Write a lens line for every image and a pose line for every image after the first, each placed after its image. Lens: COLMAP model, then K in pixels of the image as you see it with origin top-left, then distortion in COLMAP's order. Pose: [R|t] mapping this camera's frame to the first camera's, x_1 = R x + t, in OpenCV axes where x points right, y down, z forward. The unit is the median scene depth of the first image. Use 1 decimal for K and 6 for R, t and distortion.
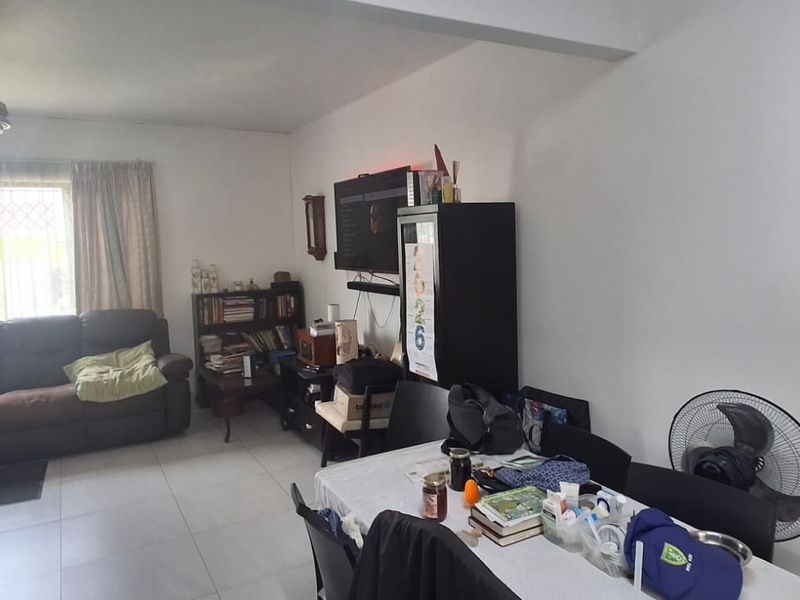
lens RADIAL K [[595.5, 0, 399.7], [0, 595.5, 283.3], [0, 0, 1]] dist [0.000199, 0.010680]
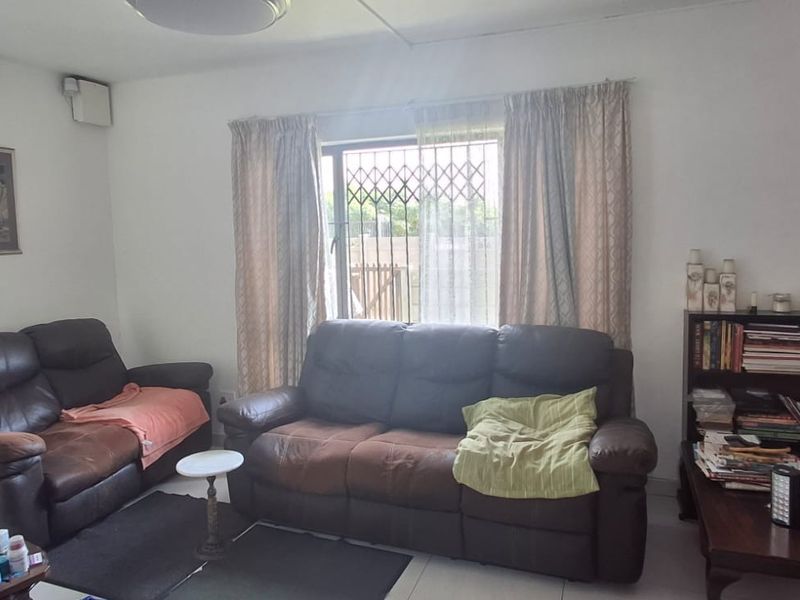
lens RADIAL K [[595.5, 0, 399.7], [0, 595.5, 283.3], [0, 0, 1]] dist [0.000199, 0.010680]
pose [[0.653270, 0.076664, -0.753233, -0.109914], [-0.051348, 0.997056, 0.056946, -0.027441], [0.755381, 0.001476, 0.655284, 0.458053]]
